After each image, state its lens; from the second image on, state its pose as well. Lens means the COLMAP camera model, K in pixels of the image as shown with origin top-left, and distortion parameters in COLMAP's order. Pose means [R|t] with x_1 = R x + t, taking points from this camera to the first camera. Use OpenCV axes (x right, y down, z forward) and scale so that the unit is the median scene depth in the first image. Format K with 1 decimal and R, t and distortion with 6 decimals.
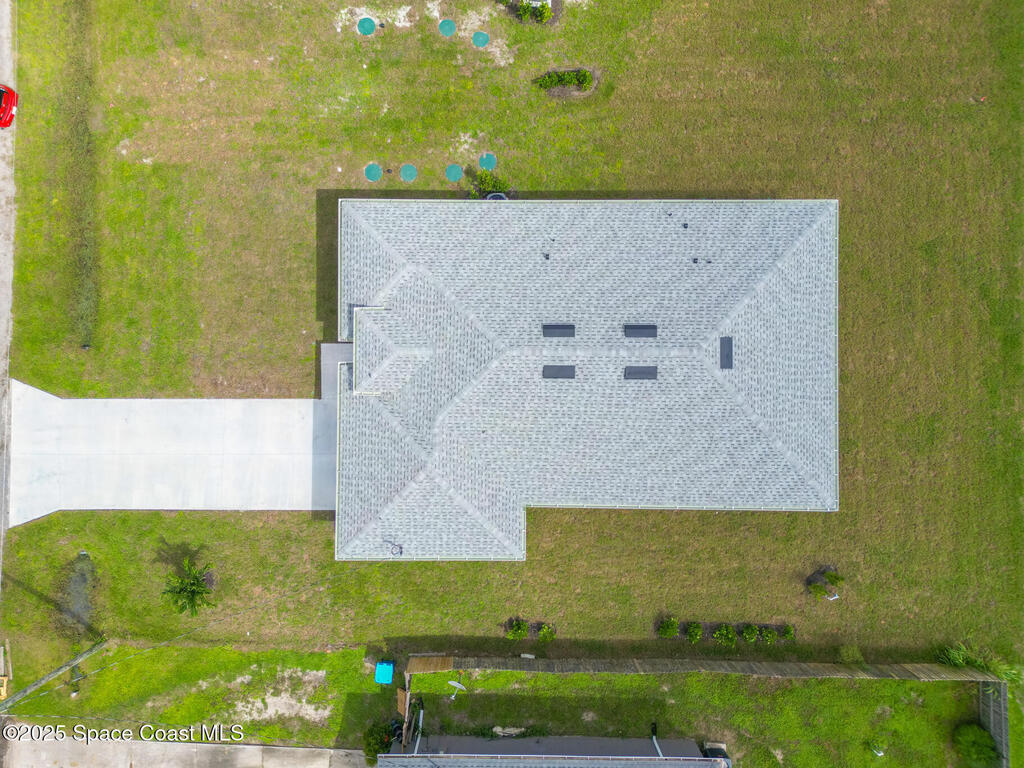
lens RADIAL K [[714.7, 0, 518.9], [0, 714.7, 387.9], [0, 0, 1]] dist [0.079204, -0.081656]
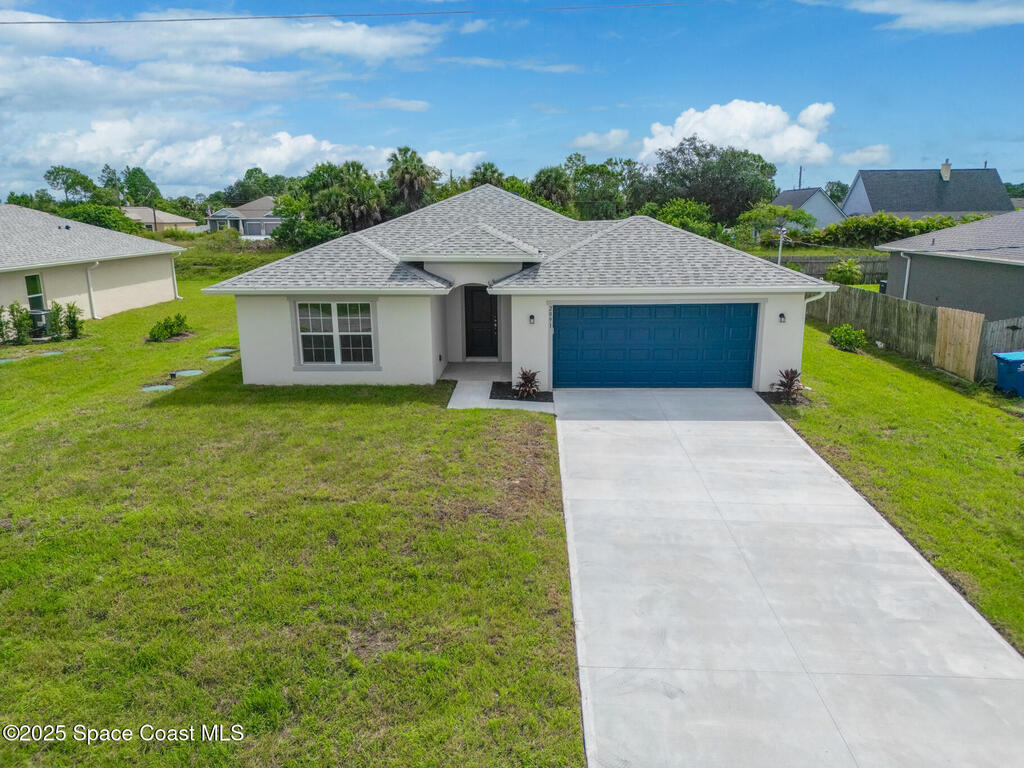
lens RADIAL K [[714.7, 0, 518.9], [0, 714.7, 387.9], [0, 0, 1]] dist [0.079204, -0.081656]
pose [[0.021985, -0.238798, 0.970820, -0.758600], [0.999707, -0.004548, -0.023757, -0.000621], [0.010089, 0.971059, 0.238628, 0.852439]]
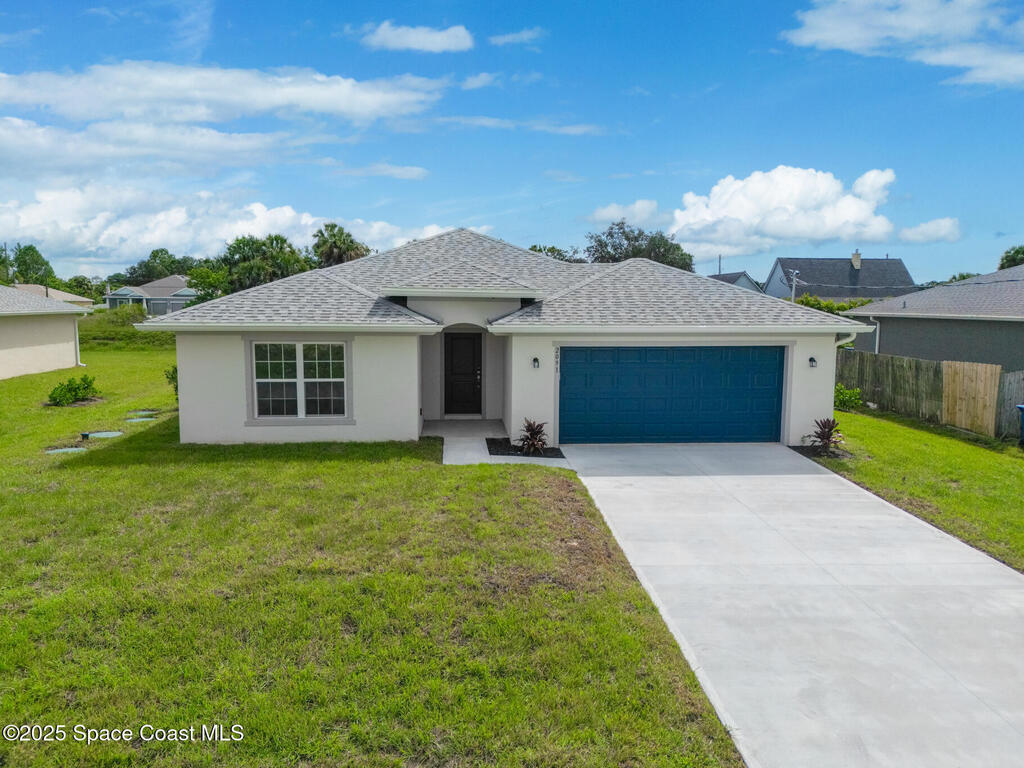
lens RADIAL K [[729.9, 0, 518.5], [0, 729.9, 388.0], [0, 0, 1]] dist [0.074888, -0.074043]
pose [[-0.090346, -0.118242, 0.988866, -0.690854], [0.995908, -0.008601, 0.089961, -0.058321], [-0.002131, 0.992948, 0.118535, 0.891649]]
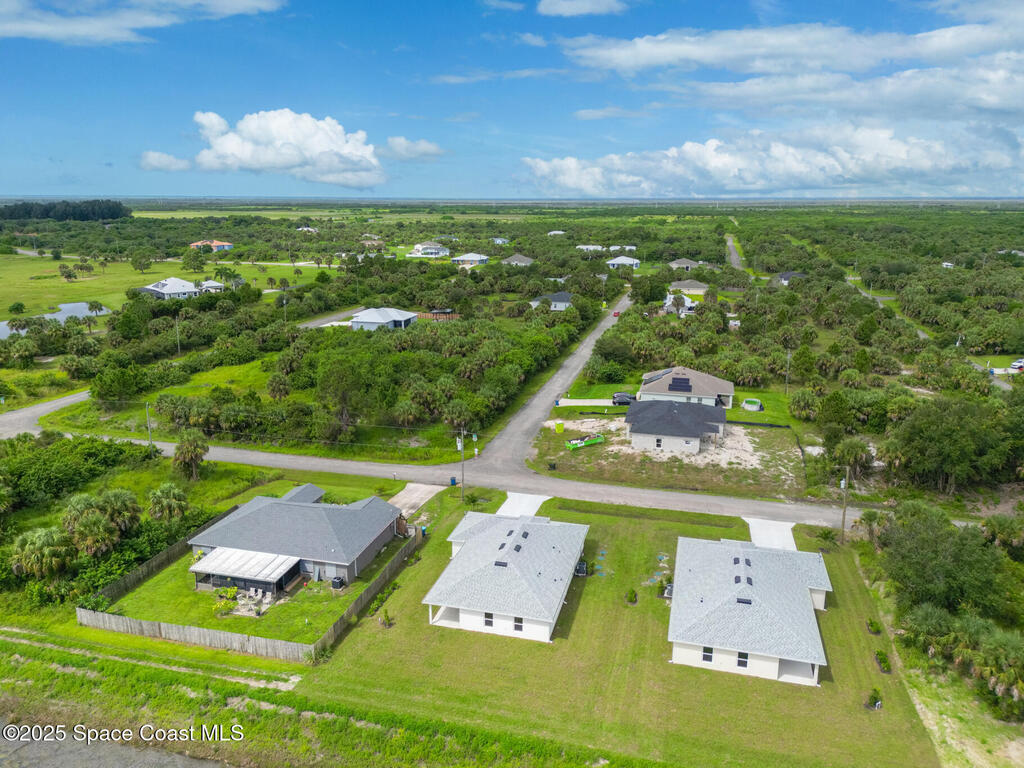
lens RADIAL K [[729.9, 0, 518.5], [0, 729.9, 388.0], [0, 0, 1]] dist [0.074888, -0.074043]
pose [[-0.241867, 0.243666, -0.939216, 2.193072], [-0.970279, -0.068375, 0.232128, -0.573058], [-0.007657, 0.967446, 0.252961, -0.239817]]
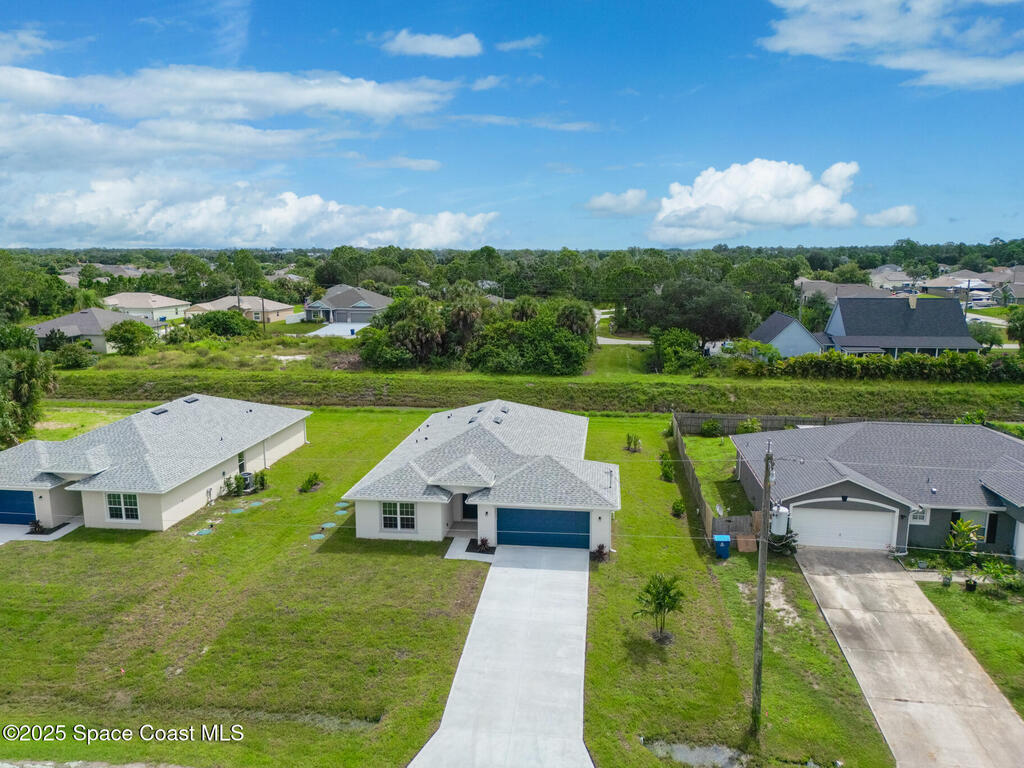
lens RADIAL K [[721.7, 0, 518.8], [0, 721.7, 383.5], [0, 0, 1]] dist [0.080799, -0.084746]
pose [[0.119566, -0.175521, 0.977188, -1.347218], [0.992811, 0.015610, -0.118674, 0.189006], [0.005576, 0.984352, 0.176125, 0.506421]]
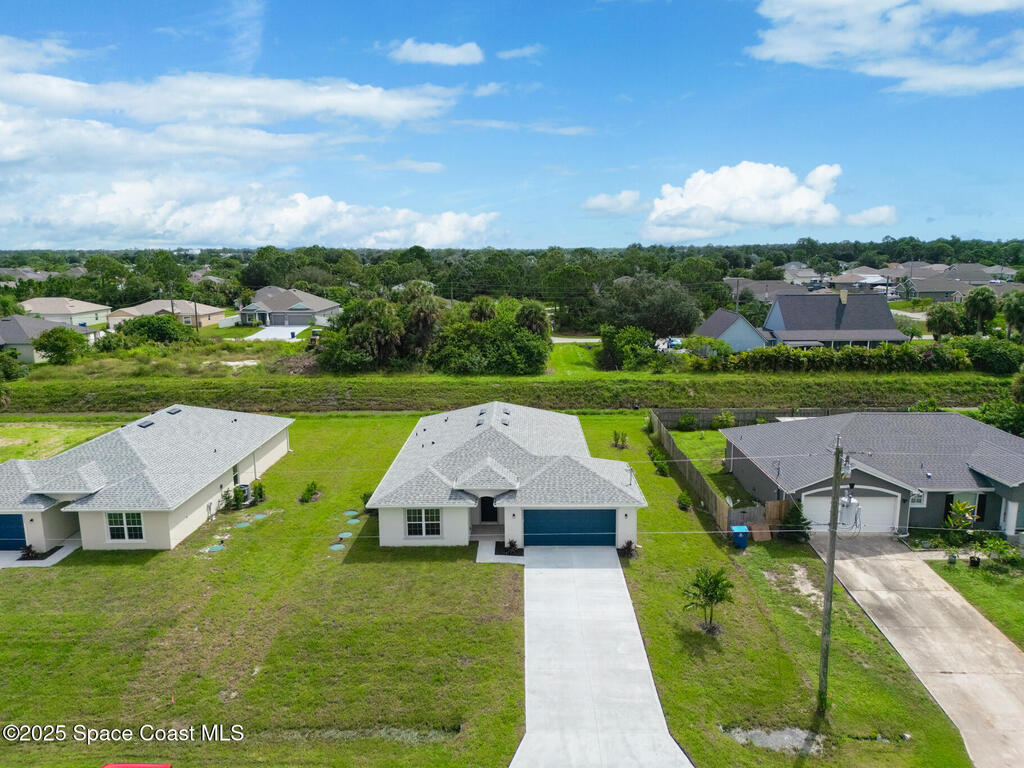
lens RADIAL K [[714.7, 0, 518.9], [0, 714.7, 387.9], [0, 0, 1]] dist [0.079204, -0.081656]
pose [[0.006163, -0.185764, 0.982575, -1.352475], [0.999913, -0.010335, -0.008226, 0.017095], [0.011683, 0.982540, 0.185684, 0.498643]]
